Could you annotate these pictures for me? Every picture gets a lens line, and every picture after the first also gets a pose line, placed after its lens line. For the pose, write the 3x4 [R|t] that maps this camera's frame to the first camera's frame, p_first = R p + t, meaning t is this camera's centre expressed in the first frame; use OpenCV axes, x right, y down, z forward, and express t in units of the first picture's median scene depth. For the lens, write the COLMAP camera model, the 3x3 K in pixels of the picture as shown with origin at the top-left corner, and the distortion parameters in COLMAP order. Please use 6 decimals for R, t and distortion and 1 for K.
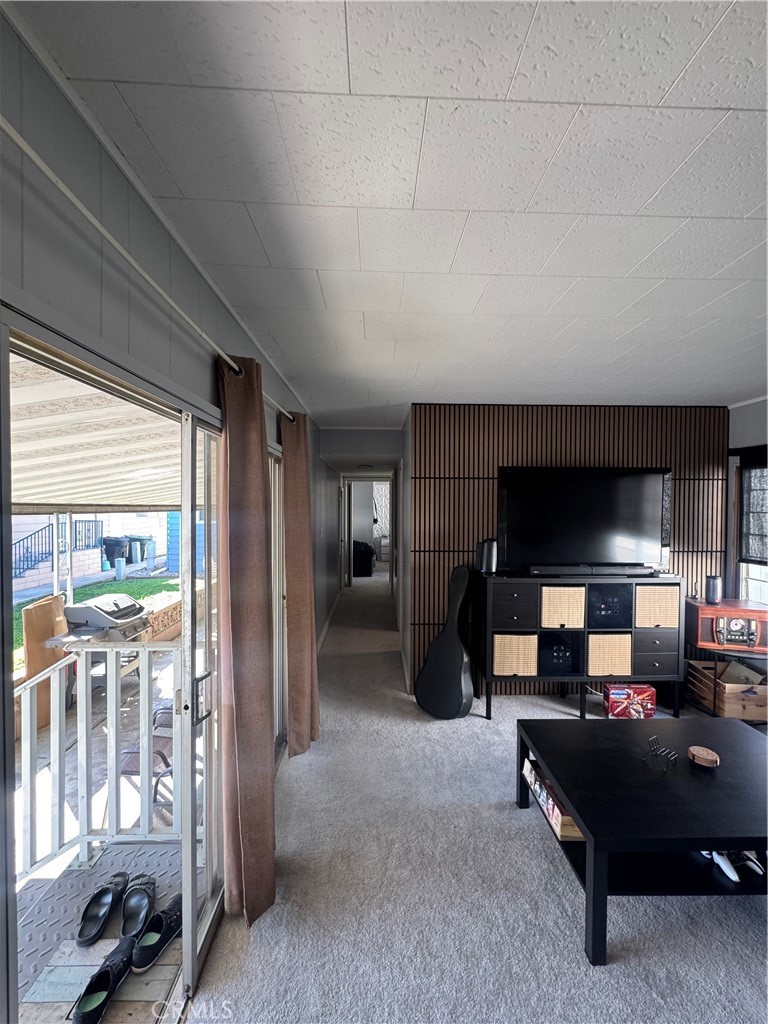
lens RADIAL K [[408.7, 0, 384.0], [0, 408.7, 512.0], [0, 0, 1]] dist [0.000828, 0.000419]
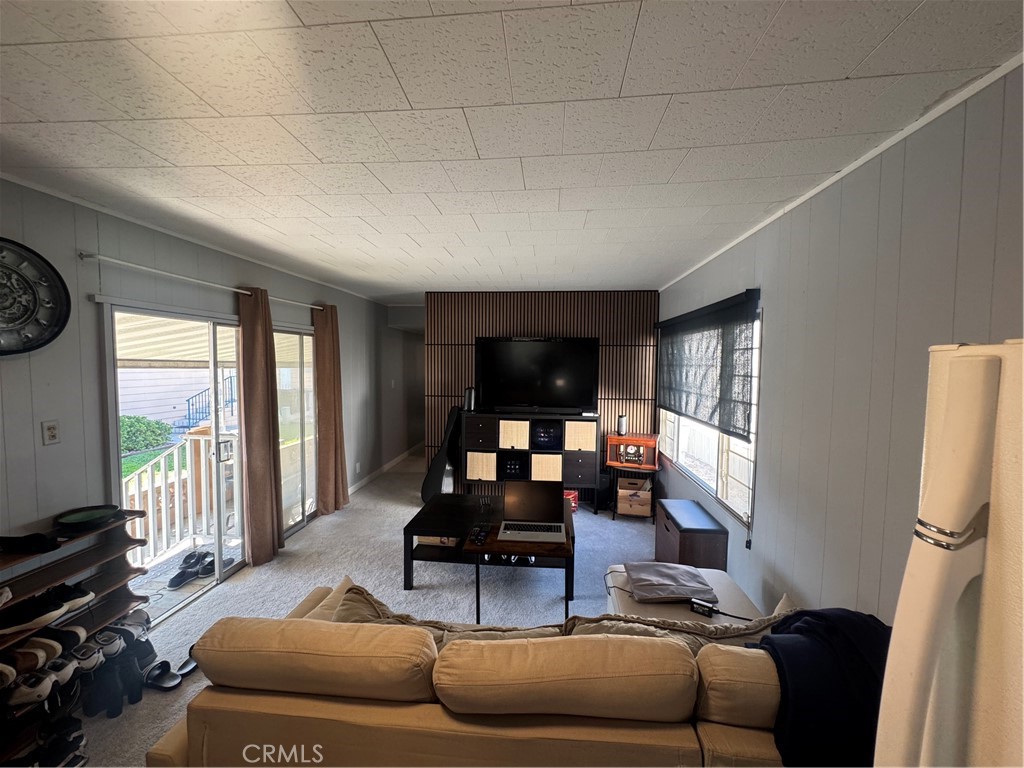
lens RADIAL K [[408.7, 0, 512.0], [0, 408.7, 384.0], [0, 0, 1]] dist [0.000828, 0.000419]
pose [[0.993216, 0.011880, -0.115678, 0.596540], [-0.007894, 0.999361, 0.034853, 0.002961], [0.116018, -0.033704, 0.992675, -0.434870]]
